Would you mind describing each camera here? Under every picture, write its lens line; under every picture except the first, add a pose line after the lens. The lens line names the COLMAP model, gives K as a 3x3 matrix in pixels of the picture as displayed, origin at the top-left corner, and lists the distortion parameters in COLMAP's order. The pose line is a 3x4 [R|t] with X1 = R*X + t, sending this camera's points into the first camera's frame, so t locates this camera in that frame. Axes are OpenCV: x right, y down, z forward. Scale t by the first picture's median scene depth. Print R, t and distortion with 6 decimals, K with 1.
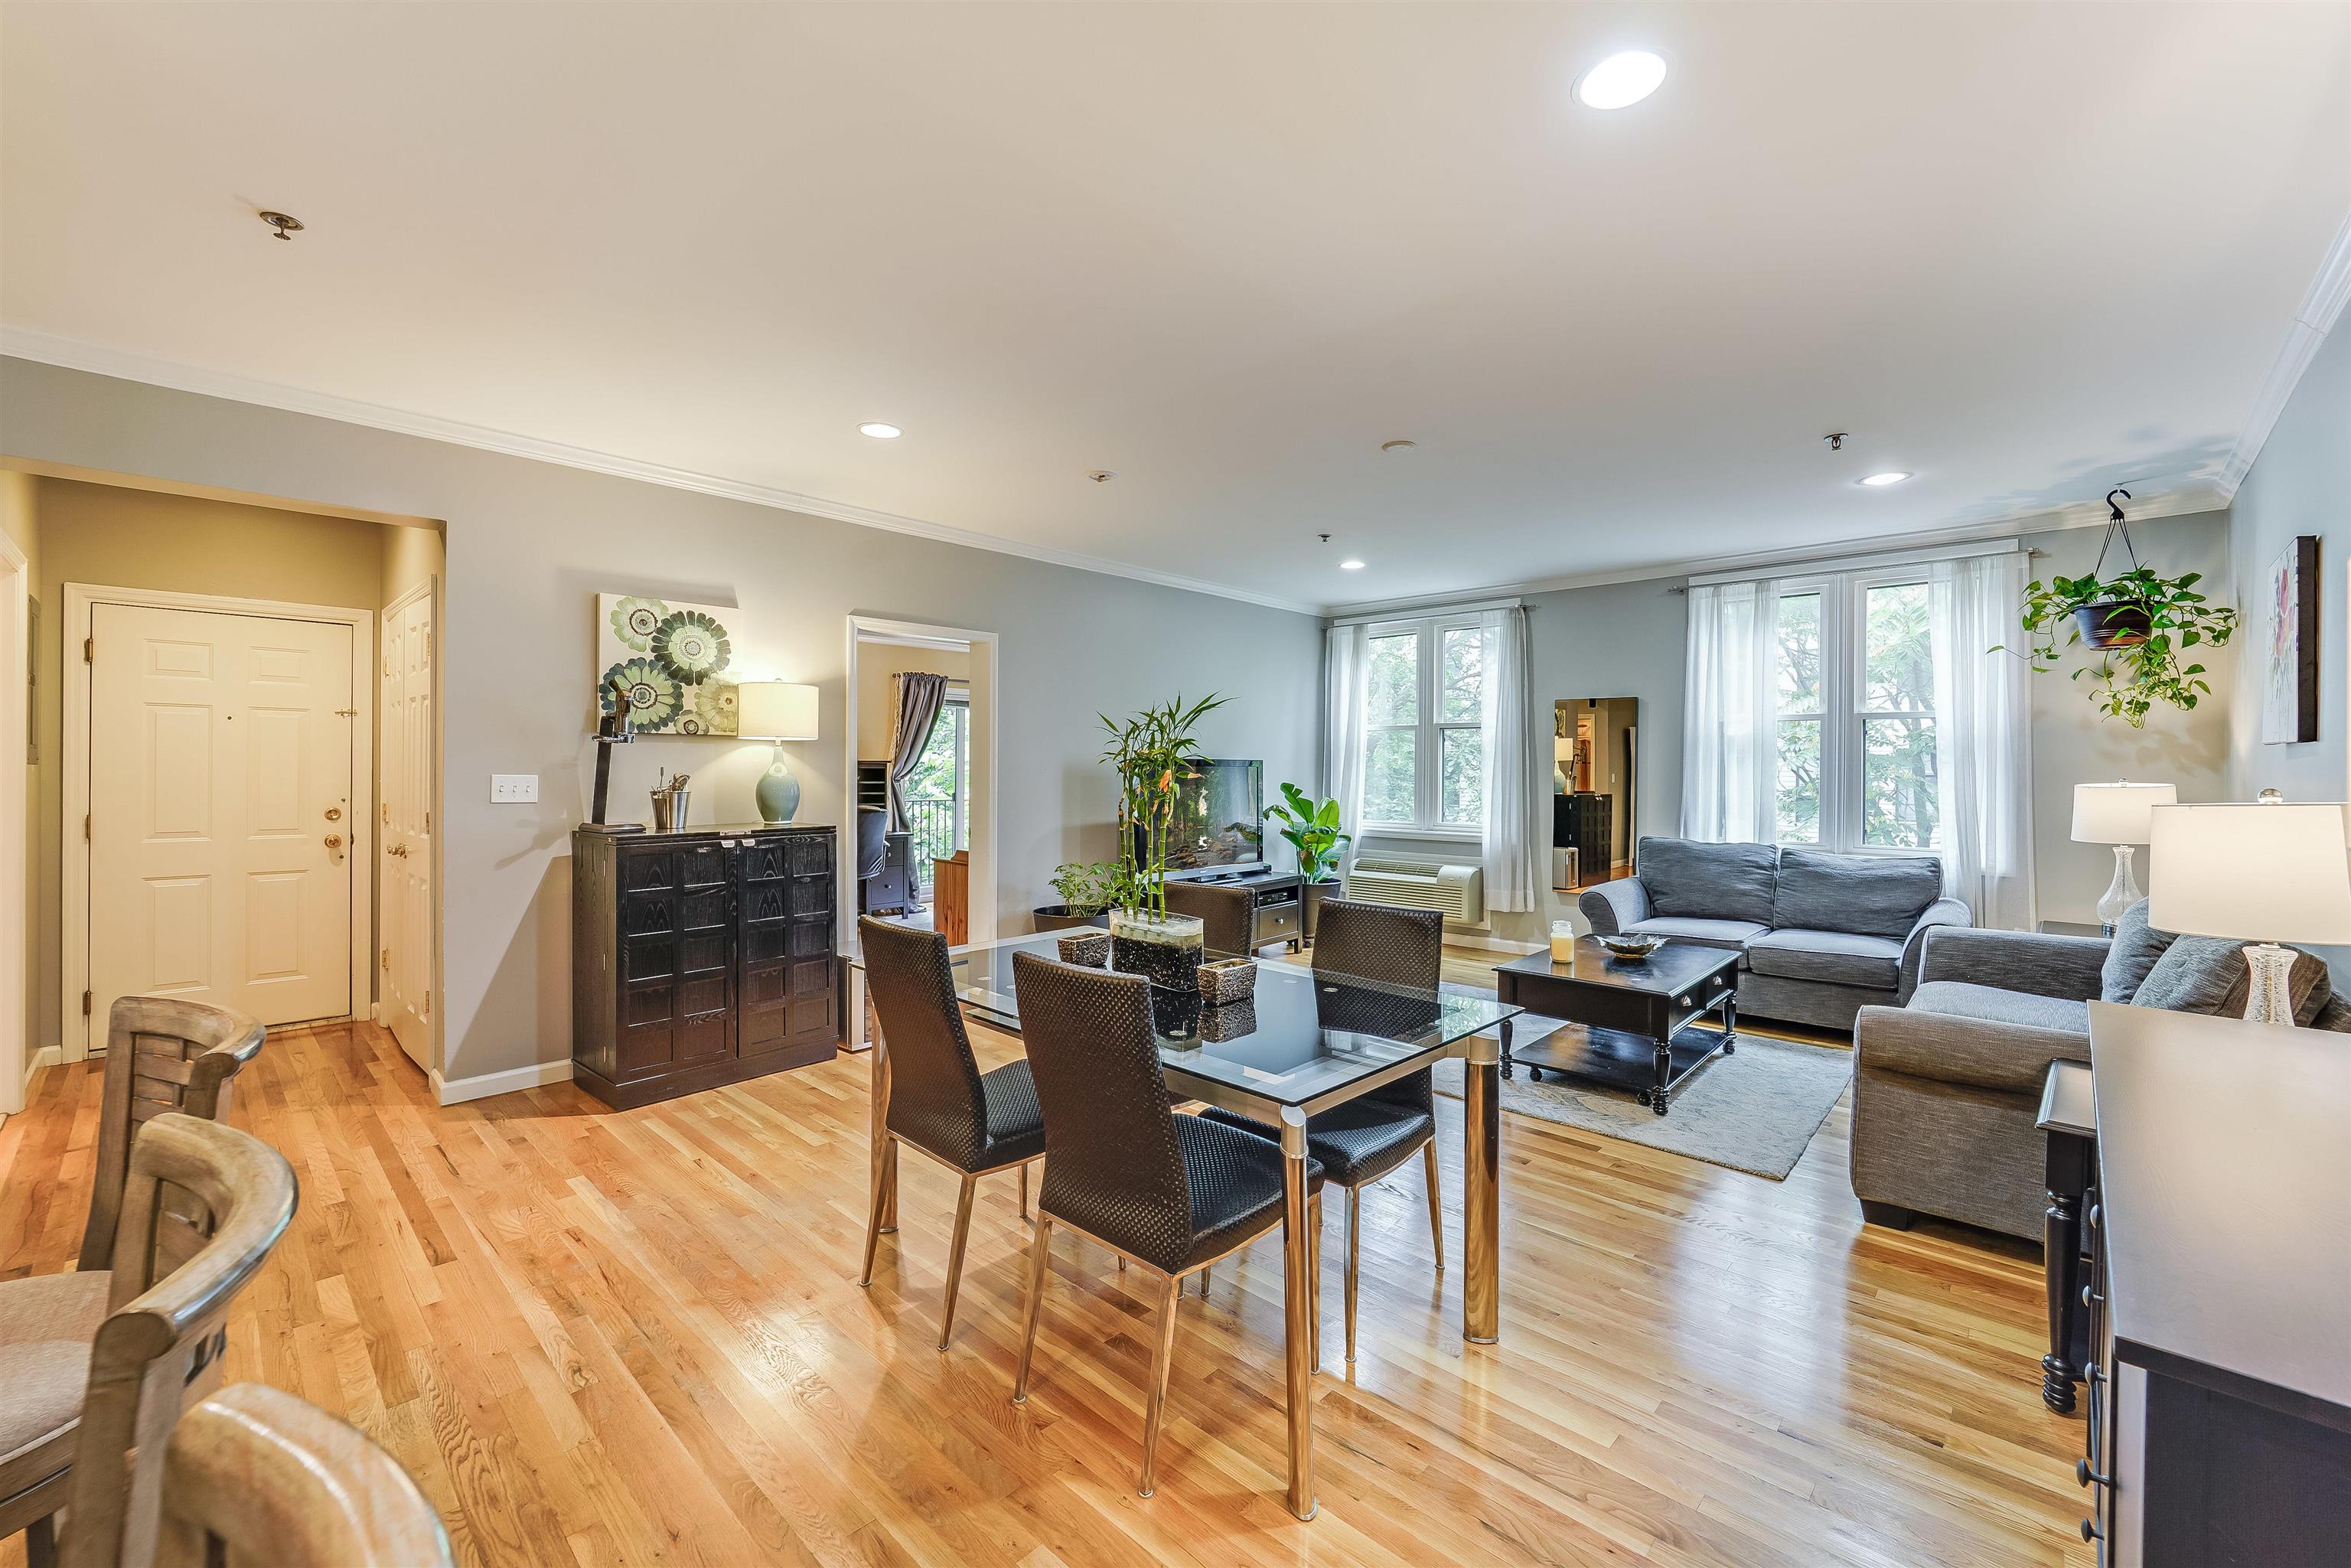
lens RADIAL K [[950.7, 0, 1176.6], [0, 950.7, 765.8], [0, 0, 1]] dist [-0.002529, -0.000383]
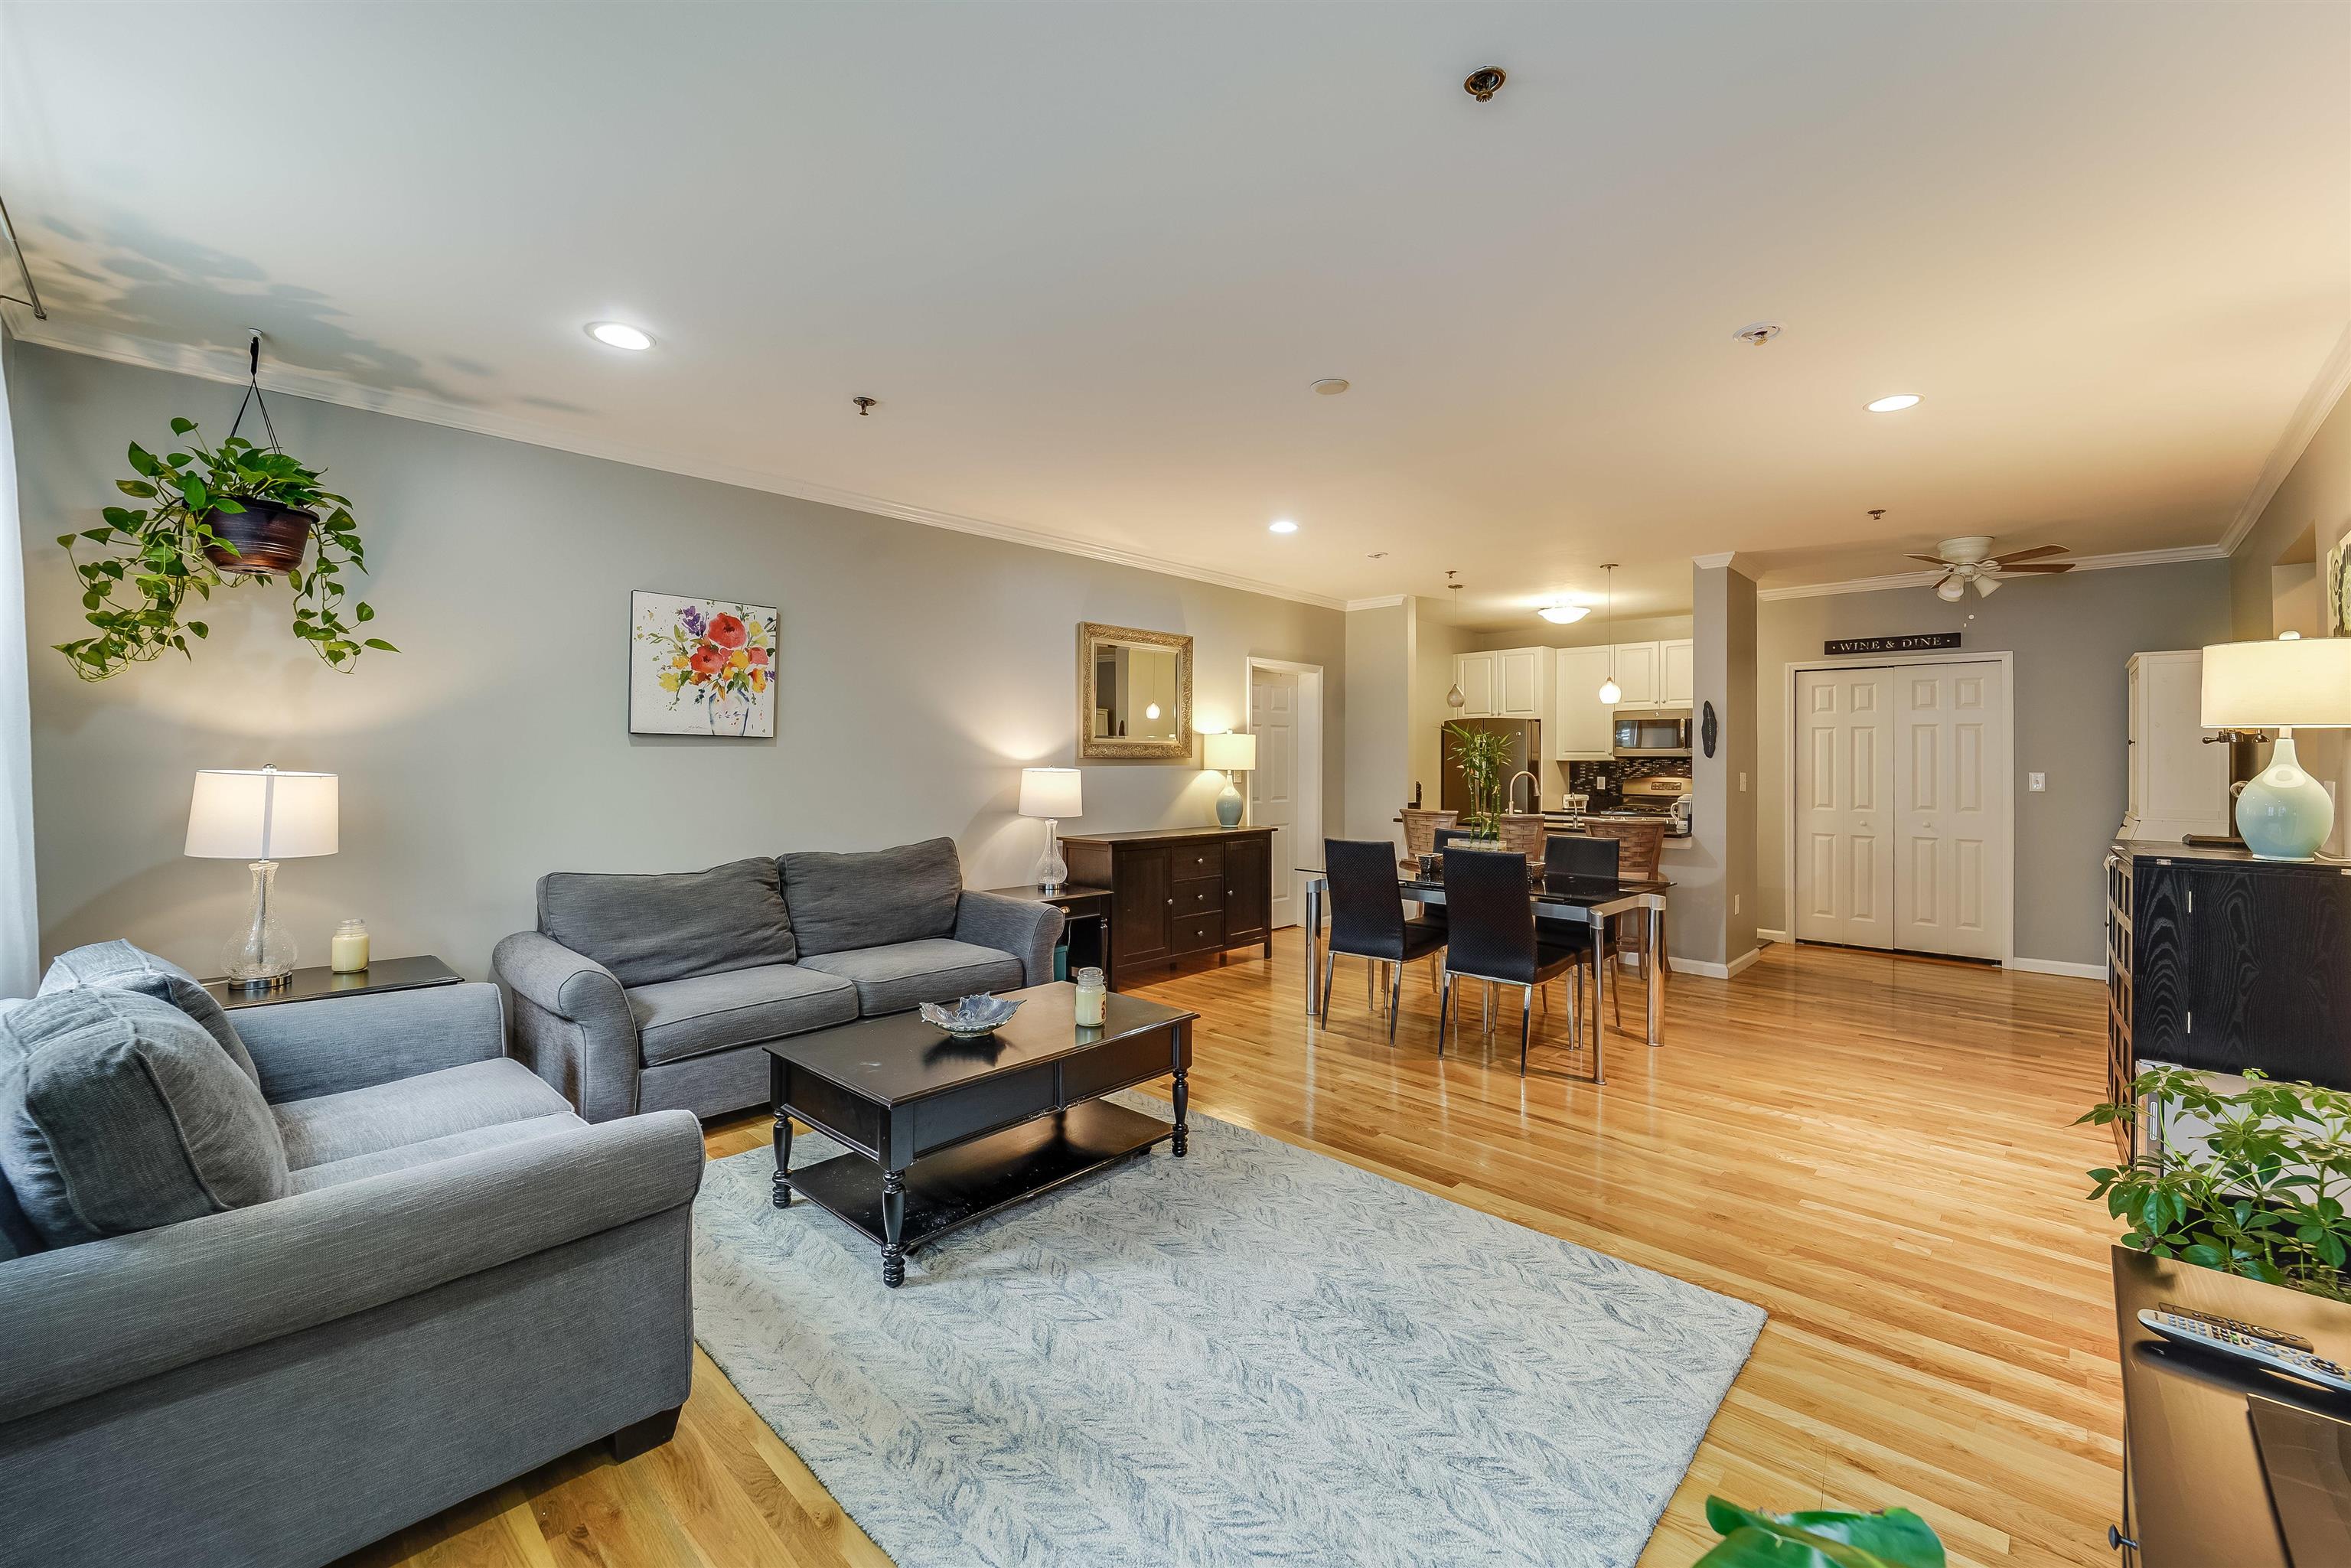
lens RADIAL K [[956.4, 0, 1167.7], [0, 956.4, 749.6], [0, 0, 1]] dist [-0.014457, -0.000276]
pose [[-0.999817, -0.012659, 0.014352, 0.244802], [-0.012823, 0.999853, -0.011377, 0.002489], [-0.014206, -0.011559, -0.999832, 1.252092]]
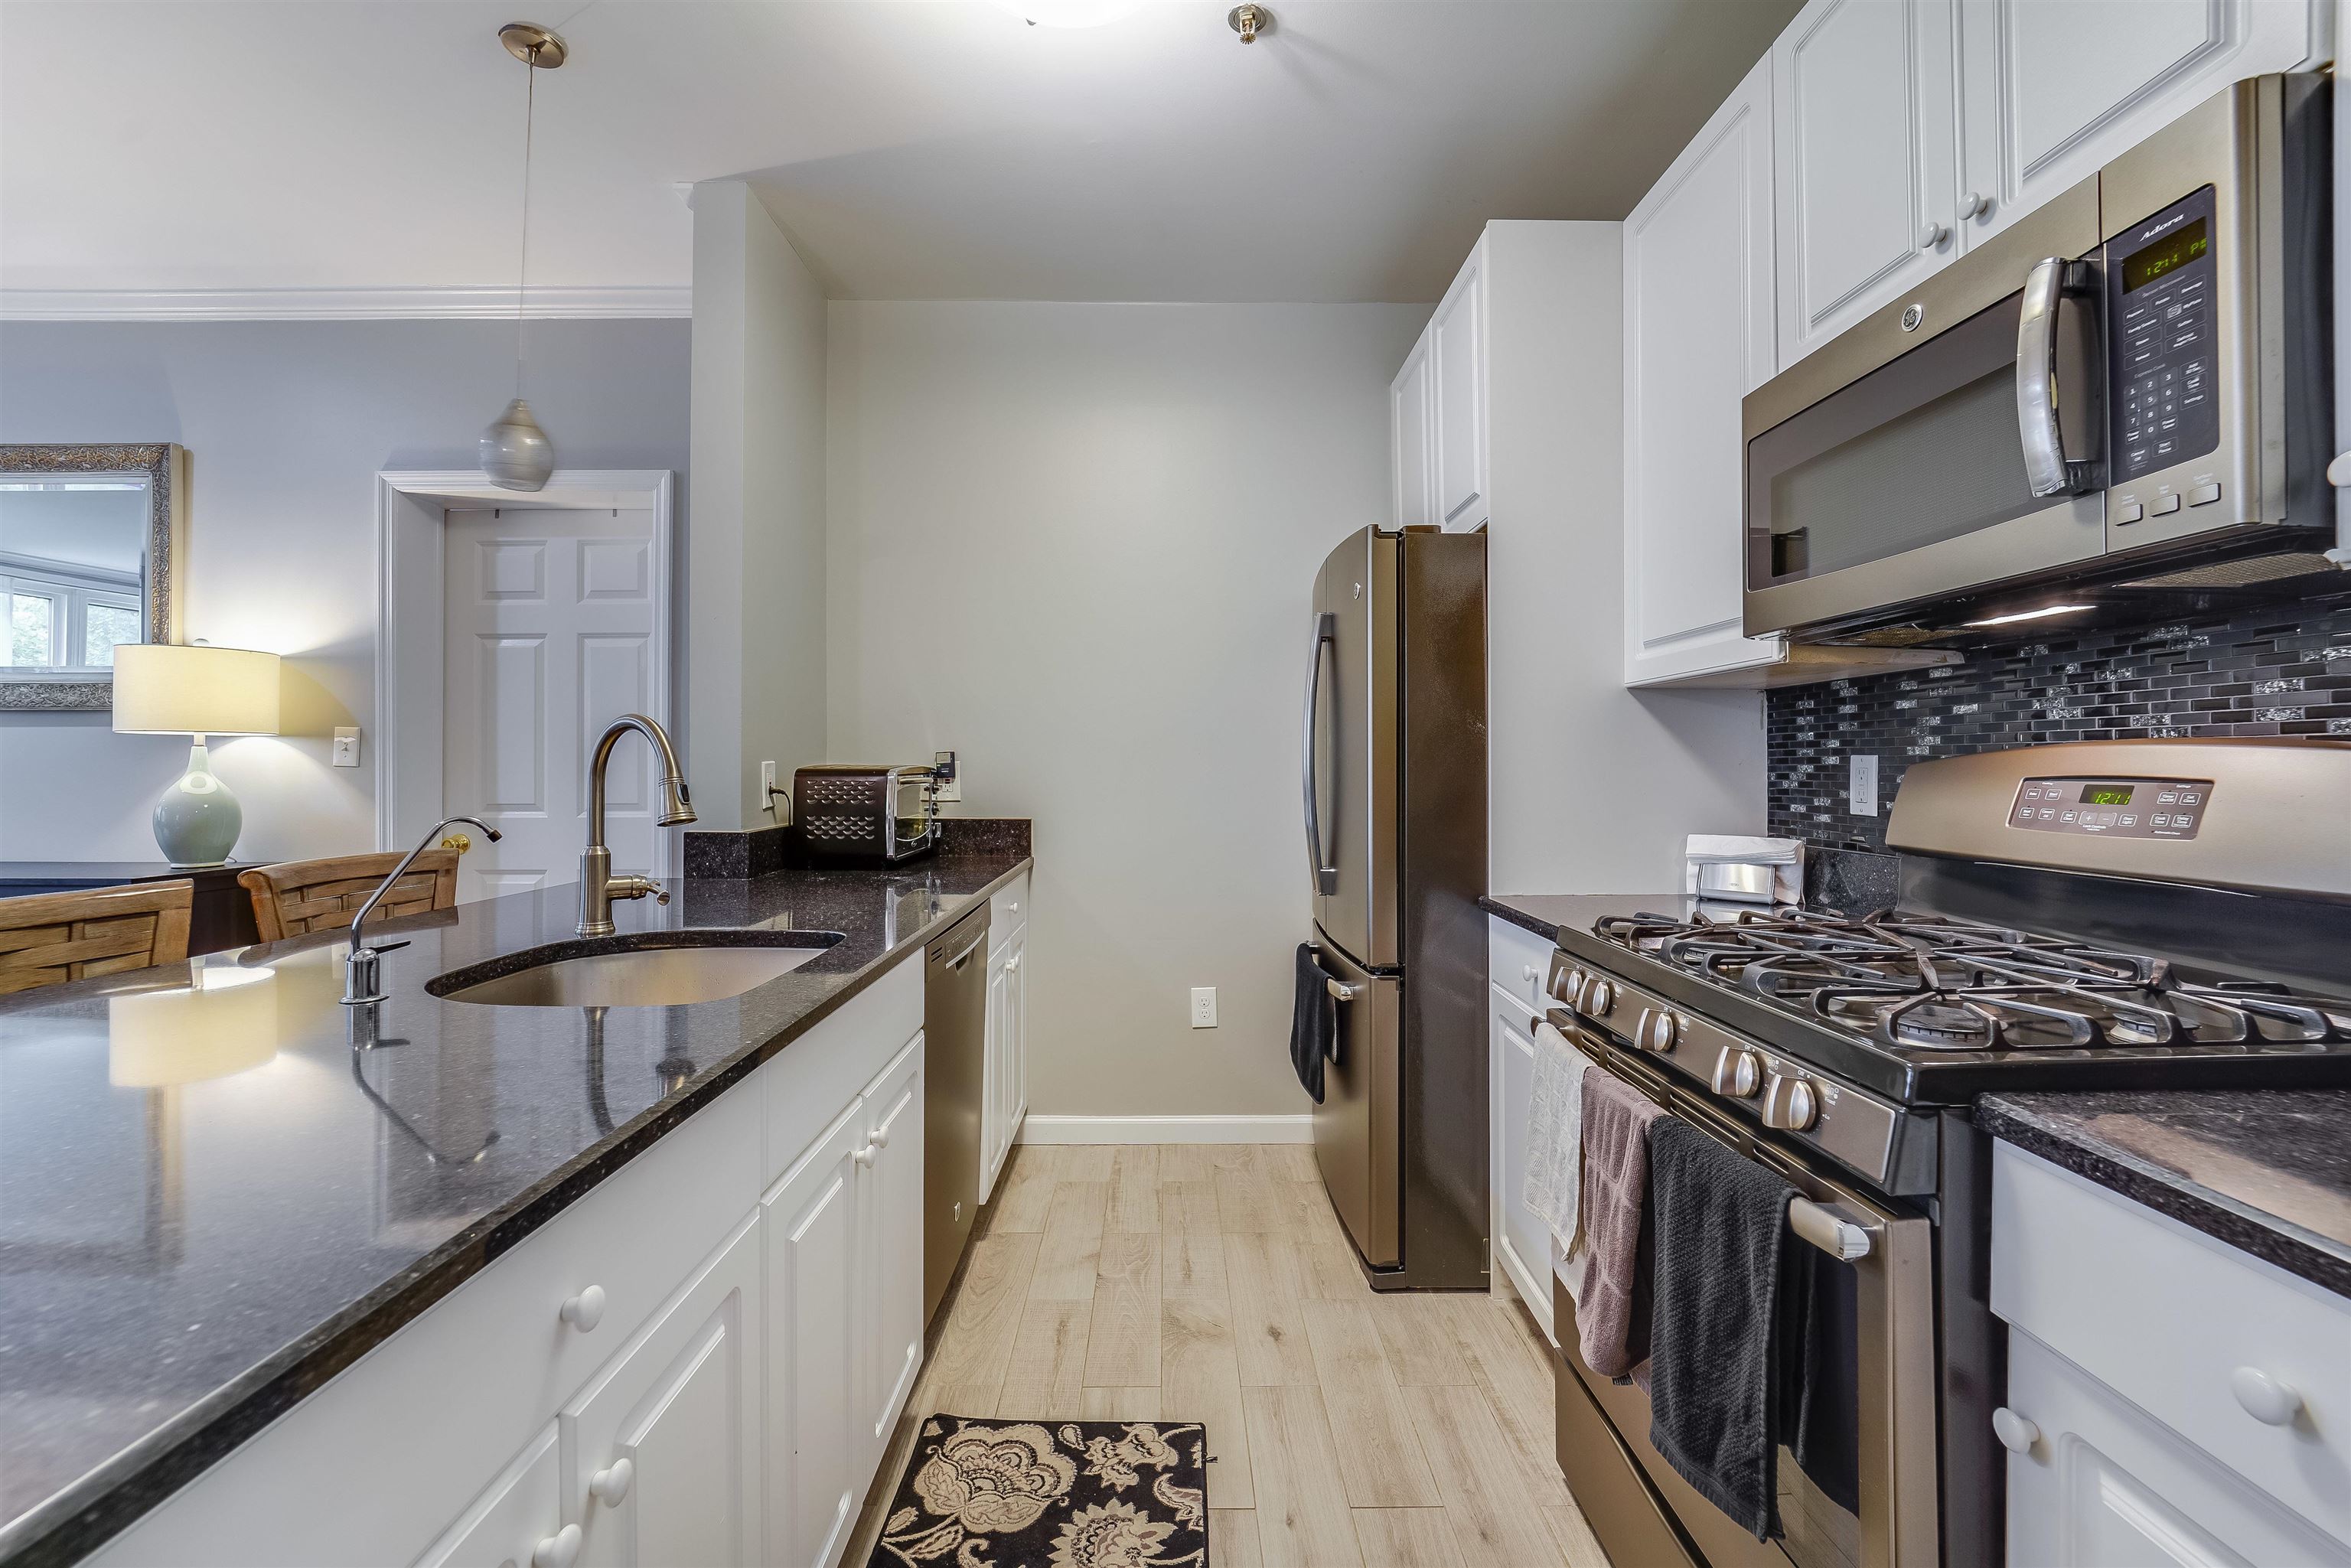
lens RADIAL K [[940.9, 0, 1163.0], [0, 940.9, 754.0], [0, 0, 1]] dist [-0.000912, -0.000471]
pose [[-0.679956, -0.000522, 0.733253, -0.497593], [-0.005922, 0.999971, -0.004780, 0.022757], [-0.733229, -0.007593, -0.679939, 0.078945]]
